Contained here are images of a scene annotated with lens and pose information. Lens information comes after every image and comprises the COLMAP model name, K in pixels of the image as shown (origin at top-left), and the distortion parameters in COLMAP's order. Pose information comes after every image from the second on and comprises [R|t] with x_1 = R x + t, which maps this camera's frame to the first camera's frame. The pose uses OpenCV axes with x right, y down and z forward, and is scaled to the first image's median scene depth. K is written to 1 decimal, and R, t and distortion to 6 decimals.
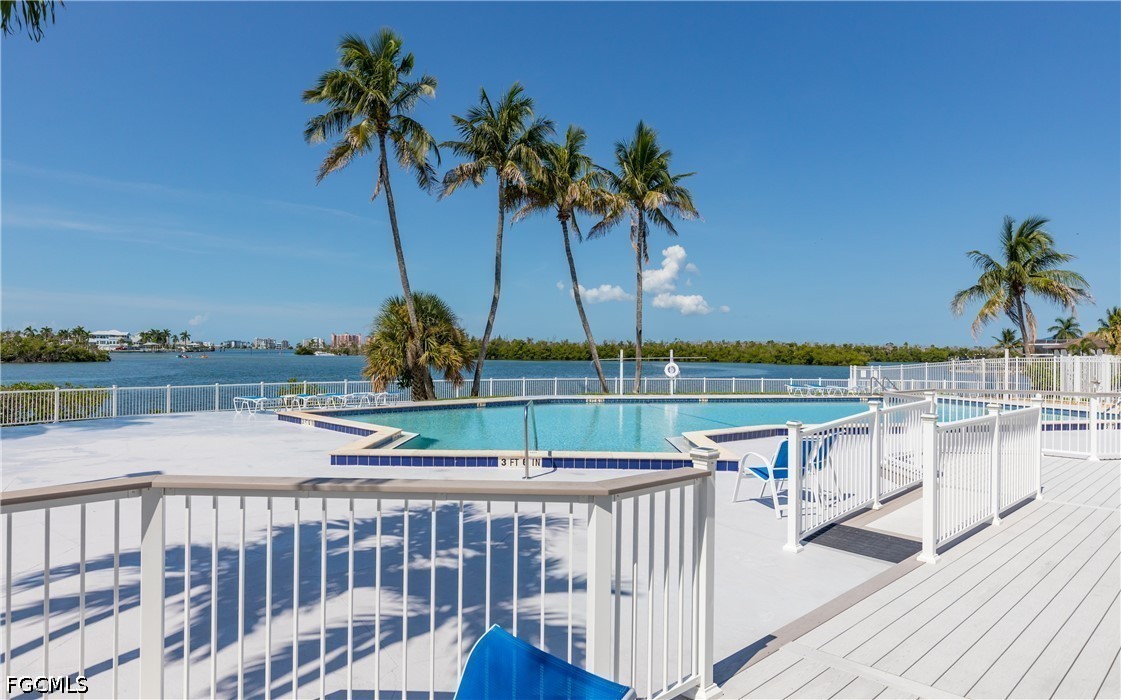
lens RADIAL K [[675.5, 0, 560.5], [0, 675.5, 350.0], [0, 0, 1]] dist [-0.001540, -0.000858]
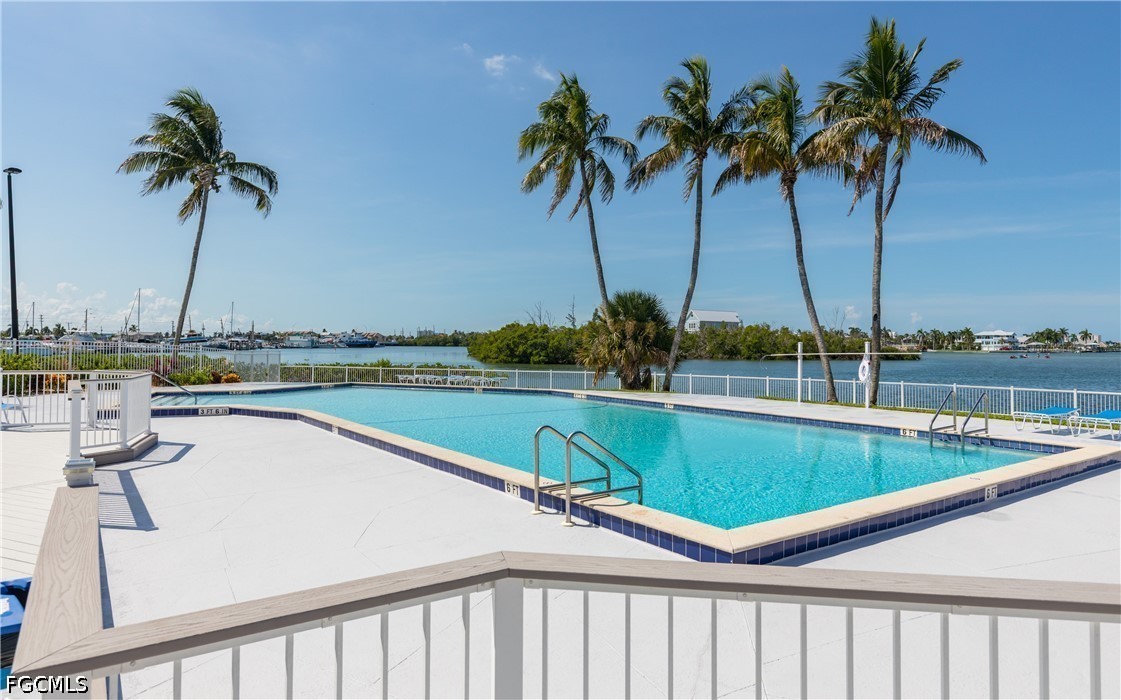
lens RADIAL K [[675.5, 0, 560.5], [0, 675.5, 350.0], [0, 0, 1]] dist [-0.001540, -0.000858]
pose [[0.300980, 0.000724, -0.953630, 0.104599], [-0.002251, 0.999997, 0.000049, 0.001116], [0.953628, 0.002132, 0.300981, 0.072203]]
